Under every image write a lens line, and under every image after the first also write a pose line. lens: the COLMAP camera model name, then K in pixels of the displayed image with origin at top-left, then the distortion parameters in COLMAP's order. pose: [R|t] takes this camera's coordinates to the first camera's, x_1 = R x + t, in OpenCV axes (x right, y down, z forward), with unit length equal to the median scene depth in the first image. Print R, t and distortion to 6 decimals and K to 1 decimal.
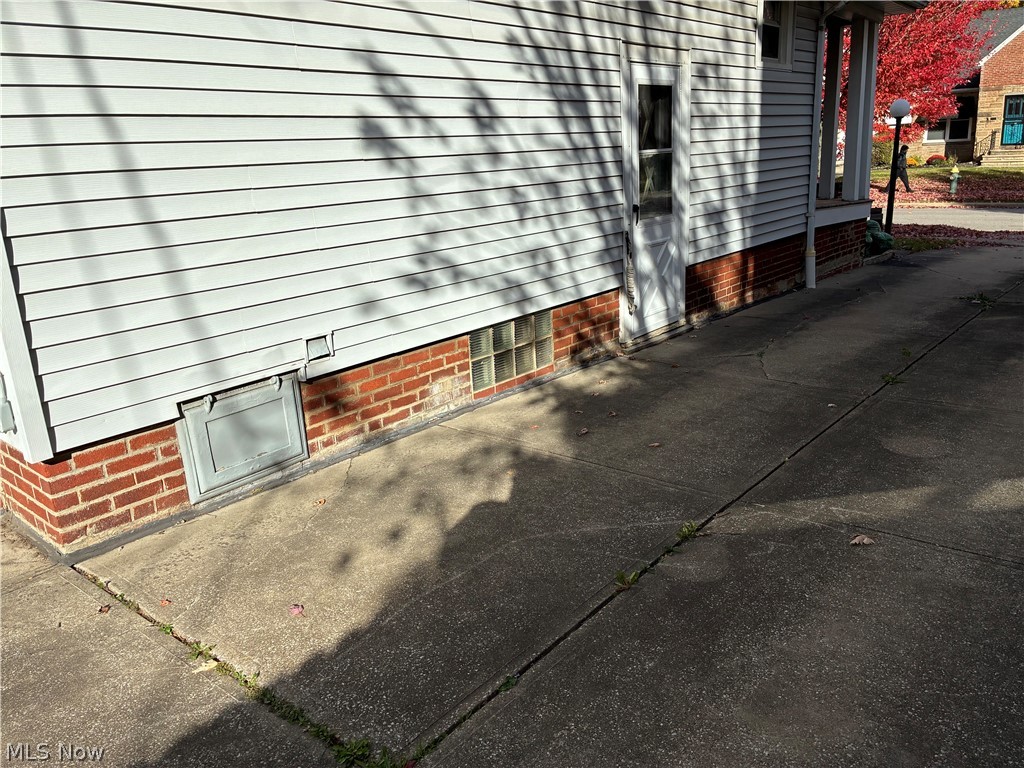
lens RADIAL K [[764.7, 0, 512.0], [0, 764.7, 384.0], [0, 0, 1]] dist [0.072767, -0.094568]
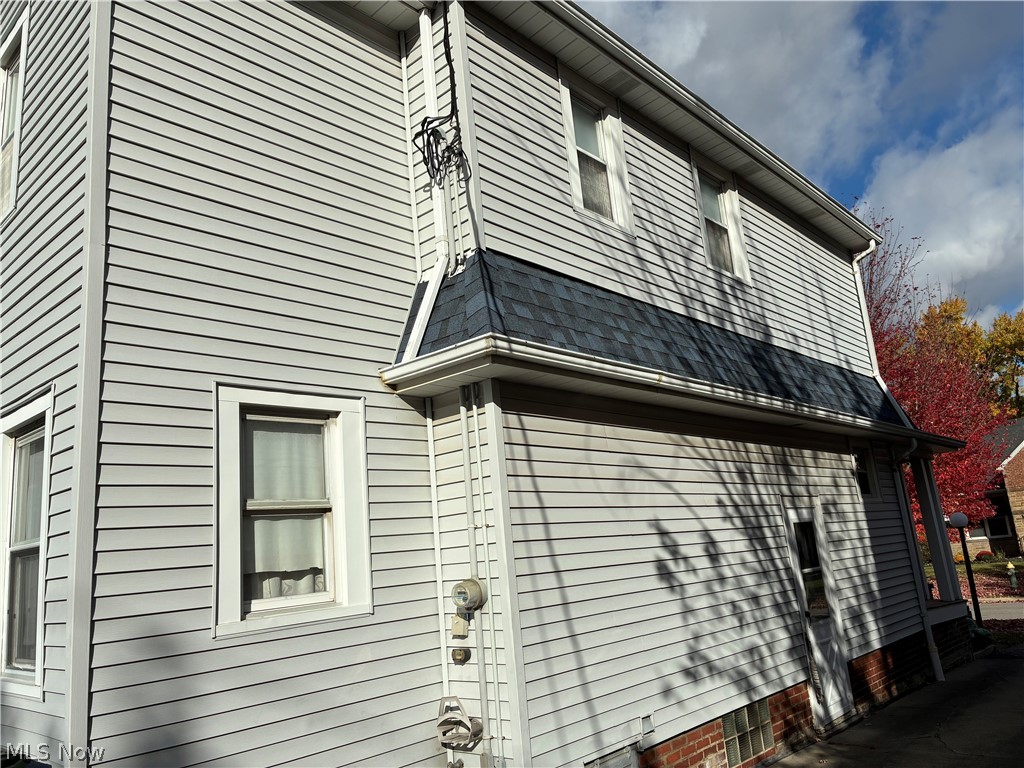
lens RADIAL K [[779.6, 0, 512.0], [0, 779.6, 384.0], [0, 0, 1]] dist [-0.002692, -0.004752]
pose [[0.998457, -0.042851, -0.035327, -0.295447], [0.019935, 0.870269, -0.492174, 0.073280], [0.051834, 0.490710, 0.869780, -0.376917]]
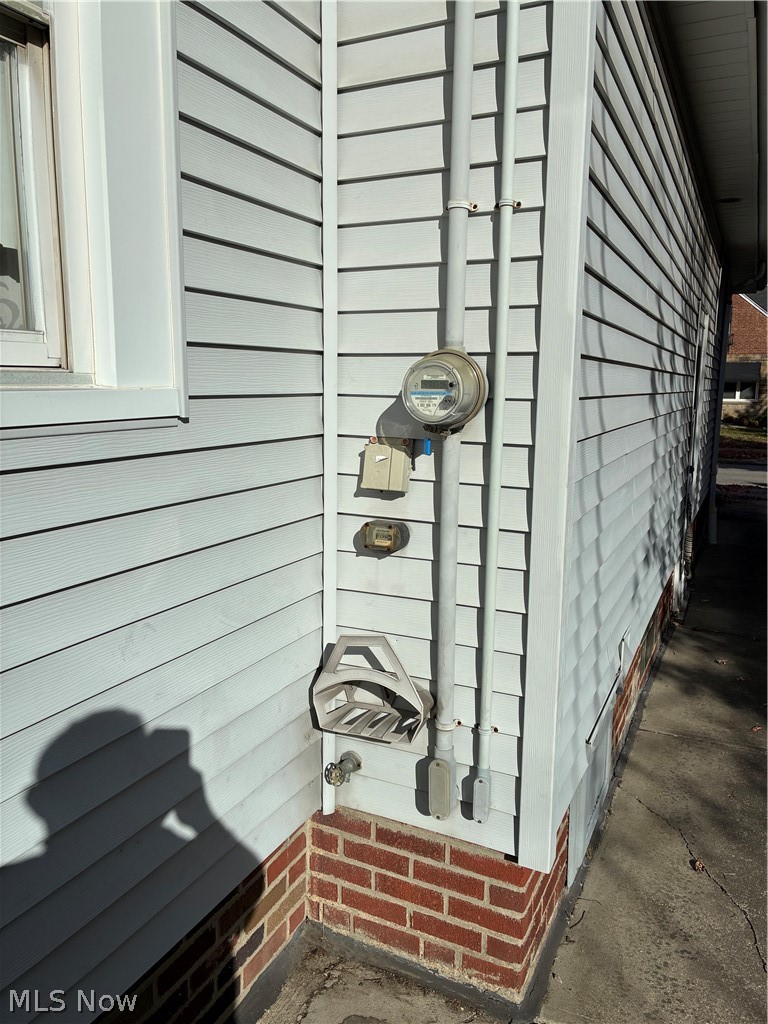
lens RADIAL K [[779.6, 0, 384.0], [0, 779.6, 512.0], [0, 0, 1]] dist [-0.002692, -0.004752]
pose [[0.966592, 0.022162, 0.255359, -0.490282], [0.011733, 0.991385, -0.130450, -0.061202], [-0.256050, 0.129088, 0.958006, 0.201384]]
